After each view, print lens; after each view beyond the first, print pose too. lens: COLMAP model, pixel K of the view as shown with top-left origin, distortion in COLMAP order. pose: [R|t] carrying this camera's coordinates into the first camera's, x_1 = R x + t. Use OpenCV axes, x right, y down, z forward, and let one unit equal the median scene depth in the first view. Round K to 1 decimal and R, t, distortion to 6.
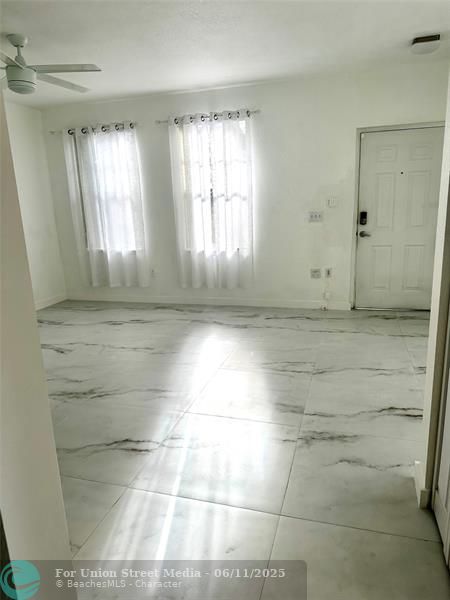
lens RADIAL K [[414.0, 0, 225.4], [0, 414.0, 301.5], [0, 0, 1]] dist [0.010043, -0.022935]
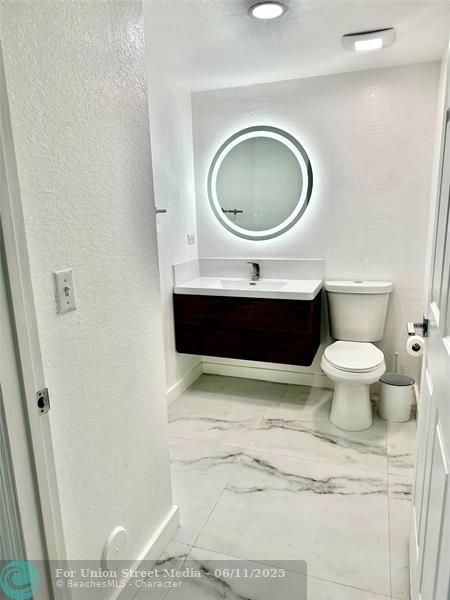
lens RADIAL K [[414.0, 0, 225.4], [0, 414.0, 299.3], [0, 0, 1]] dist [0.010043, -0.022935]
pose [[0.999102, 0.023015, -0.035573, 0.410648], [-0.023172, 0.999723, -0.004034, -0.081361], [0.035470, 0.004854, 0.999359, 0.155289]]
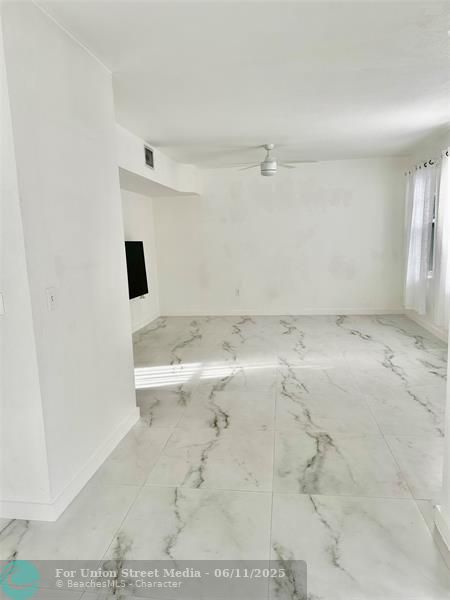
lens RADIAL K [[414.0, 0, 225.4], [0, 414.0, 300.6], [0, 0, 1]] dist [0.010043, -0.022935]
pose [[0.194237, 0.193208, -0.961739, 1.268330], [-0.209007, 0.966051, 0.151862, -0.224704], [0.958430, 0.171513, 0.228025, 0.530351]]
